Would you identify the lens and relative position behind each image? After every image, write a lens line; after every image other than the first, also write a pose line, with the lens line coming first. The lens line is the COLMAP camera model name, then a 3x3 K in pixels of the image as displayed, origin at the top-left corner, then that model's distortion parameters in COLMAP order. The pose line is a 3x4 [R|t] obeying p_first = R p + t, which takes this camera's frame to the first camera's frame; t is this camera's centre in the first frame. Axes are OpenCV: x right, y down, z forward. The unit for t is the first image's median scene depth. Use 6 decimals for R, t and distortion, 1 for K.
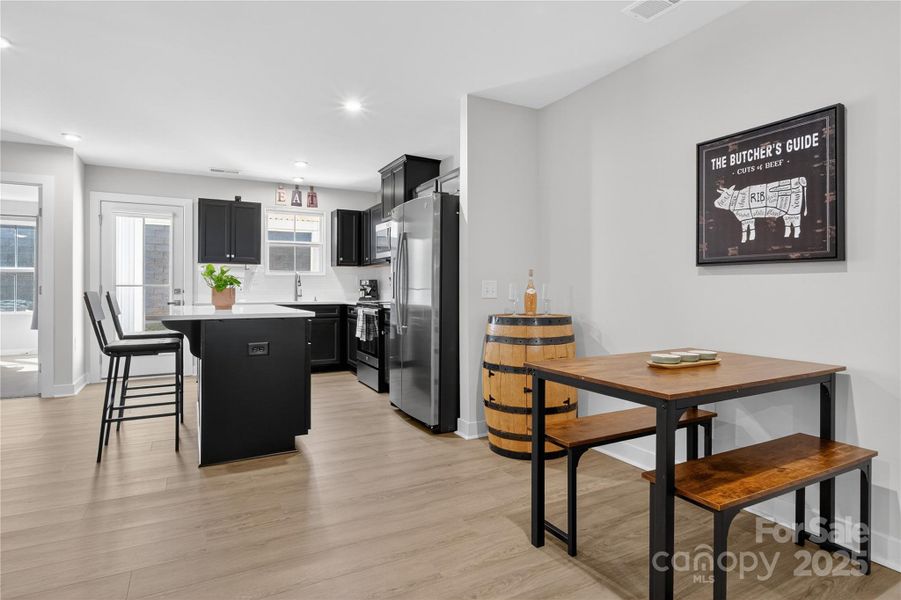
lens RADIAL K [[483.2, 0, 461.7], [0, 483.2, 286.8], [0, 0, 1]] dist [0.001009, 0.000529]
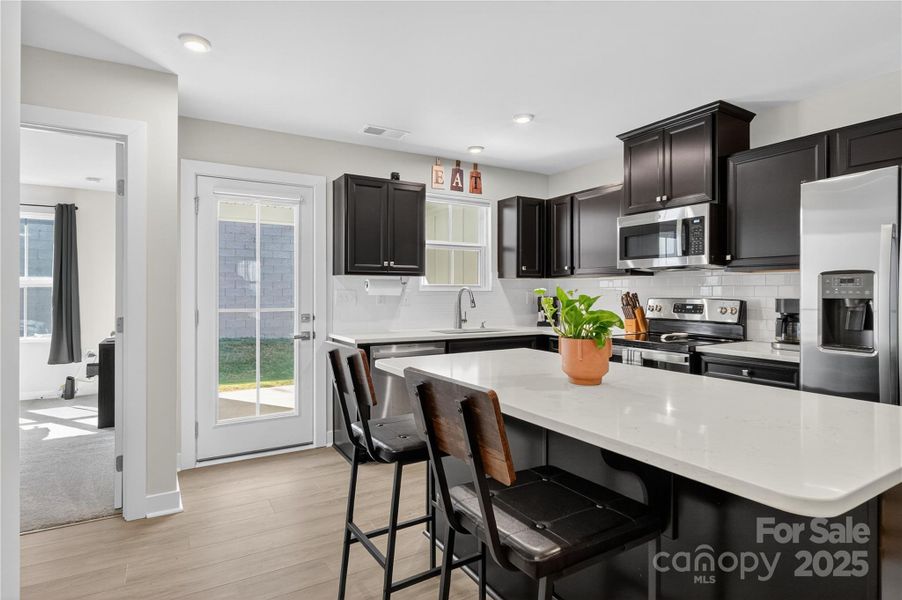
lens RADIAL K [[483.7, 0, 463.7], [0, 483.7, 286.6], [0, 0, 1]] dist [0.001009, 0.000529]
pose [[0.999248, 0.001138, 0.038747, -0.412565], [-0.000824, 0.999967, -0.008123, -0.028344], [-0.038755, 0.008085, 0.999216, 0.353974]]
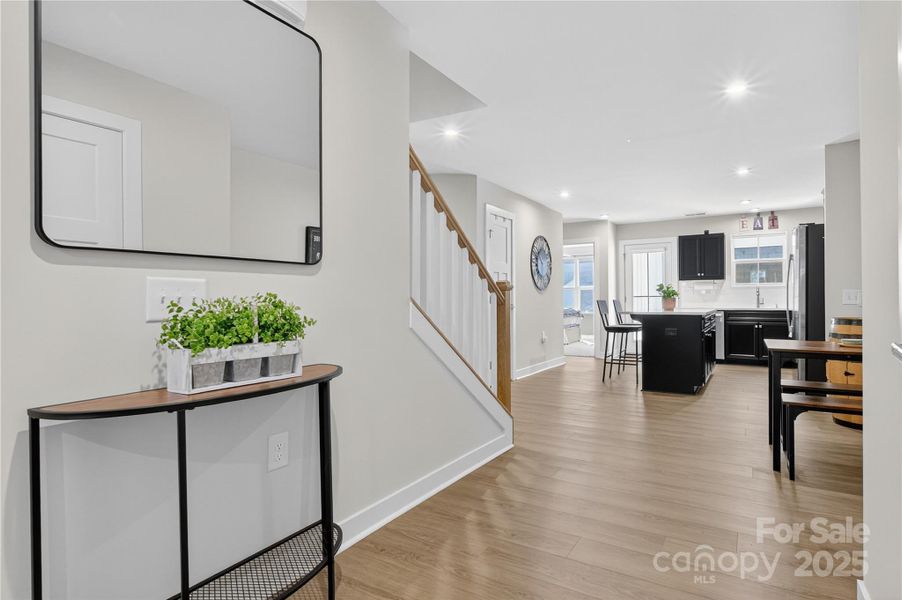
lens RADIAL K [[483.7, 0, 456.7], [0, 483.7, 292.3], [0, 0, 1]] dist [0.001009, 0.000529]
pose [[0.481382, -0.015825, -0.876368, 0.413957], [0.008022, 0.999875, -0.013649, 0.001313], [0.876474, -0.000460, 0.481448, -0.294435]]
